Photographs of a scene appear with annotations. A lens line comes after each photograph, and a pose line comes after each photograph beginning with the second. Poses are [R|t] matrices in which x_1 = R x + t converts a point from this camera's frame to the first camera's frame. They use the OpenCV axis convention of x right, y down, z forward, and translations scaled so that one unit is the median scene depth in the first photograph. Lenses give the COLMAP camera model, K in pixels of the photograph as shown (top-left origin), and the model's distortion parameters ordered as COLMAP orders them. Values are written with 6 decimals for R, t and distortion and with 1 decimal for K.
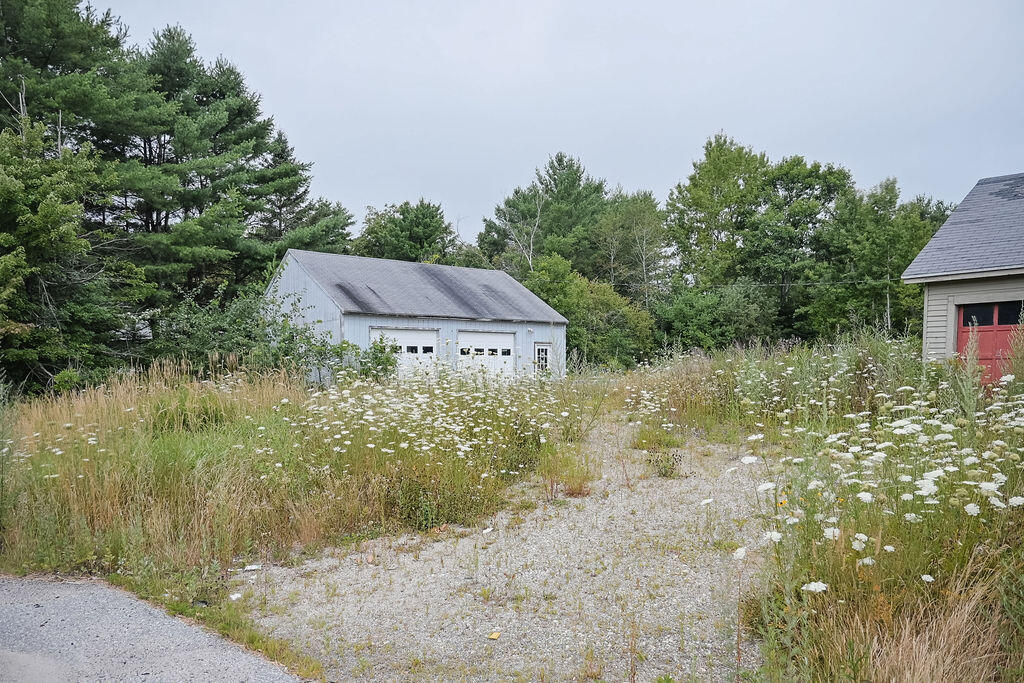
lens RADIAL K [[743.5, 0, 514.0], [0, 743.5, 371.1], [0, 0, 1]] dist [0.004329, 0.000206]
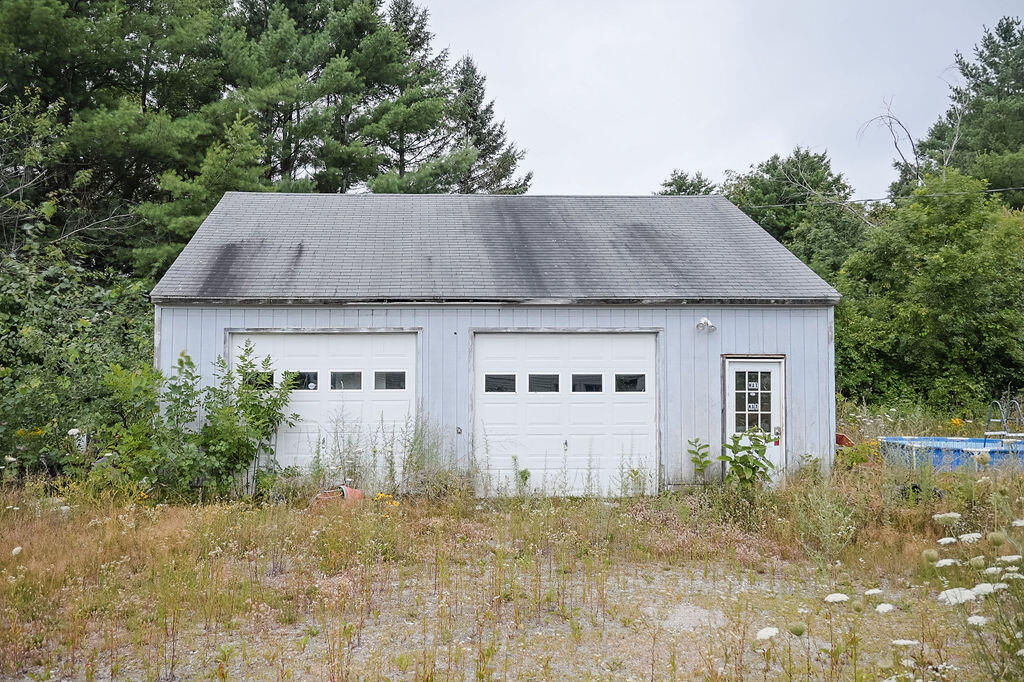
lens RADIAL K [[751.1, 0, 445.7], [0, 751.1, 337.6], [0, 0, 1]] dist [-0.000042, -0.005929]
pose [[0.793627, -0.022511, -0.607988, 0.078874], [-0.003821, 0.999111, -0.041979, -0.016607], [0.608392, 0.035639, 0.792836, 0.326134]]
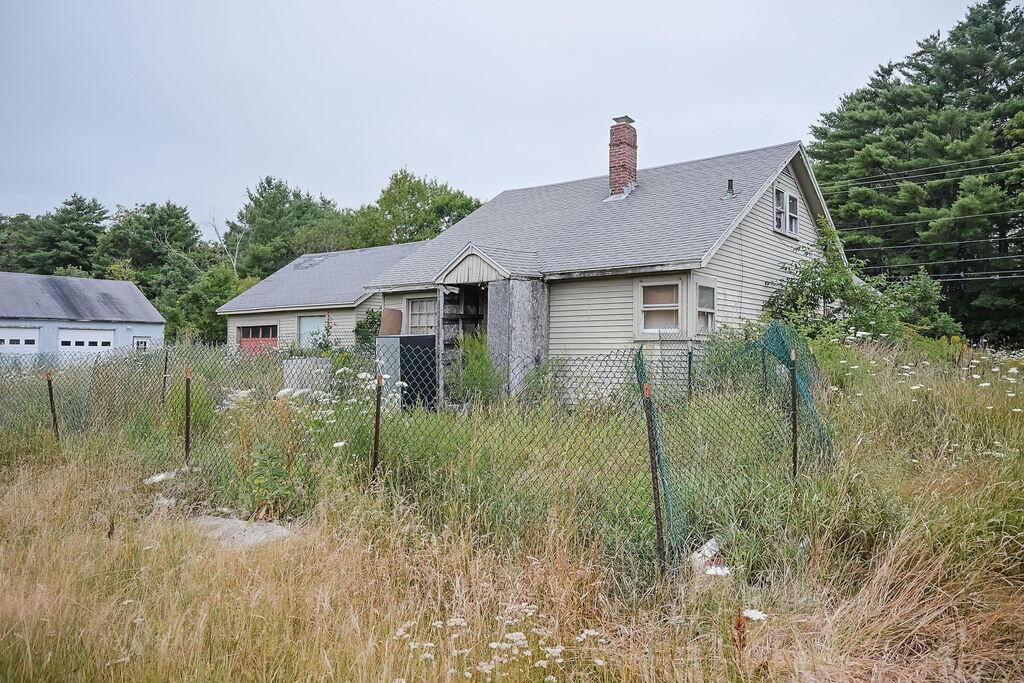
lens RADIAL K [[699.3, 0, 496.0], [0, 699.3, 317.1], [0, 0, 1]] dist [0.001348, 0.000435]
pose [[0.975140, 0.018386, 0.220827, 0.212531], [-0.007114, 0.998636, -0.051731, -0.006451], [-0.221476, 0.048874, 0.973940, -0.225993]]
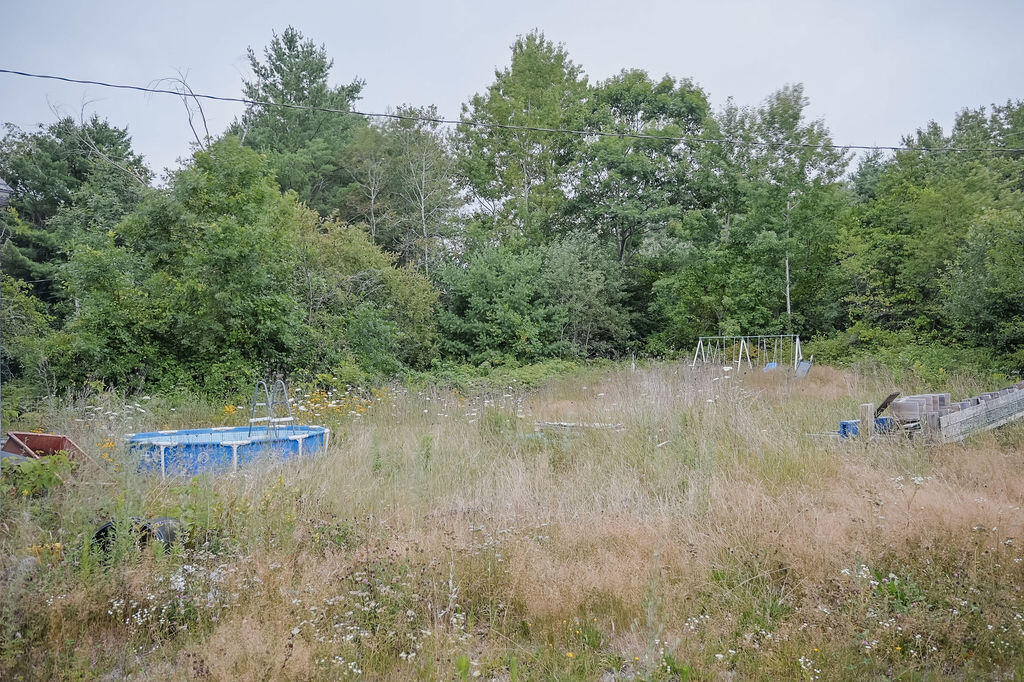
lens RADIAL K [[739.1, 0, 514.6], [0, 739.1, 354.0], [0, 0, 1]] dist [-0.002030, -0.002105]
pose [[0.959414, 0.000854, 0.282000, 0.082401], [0.003900, 0.999860, -0.016298, -0.010039], [-0.281974, 0.016736, 0.959276, 0.427220]]
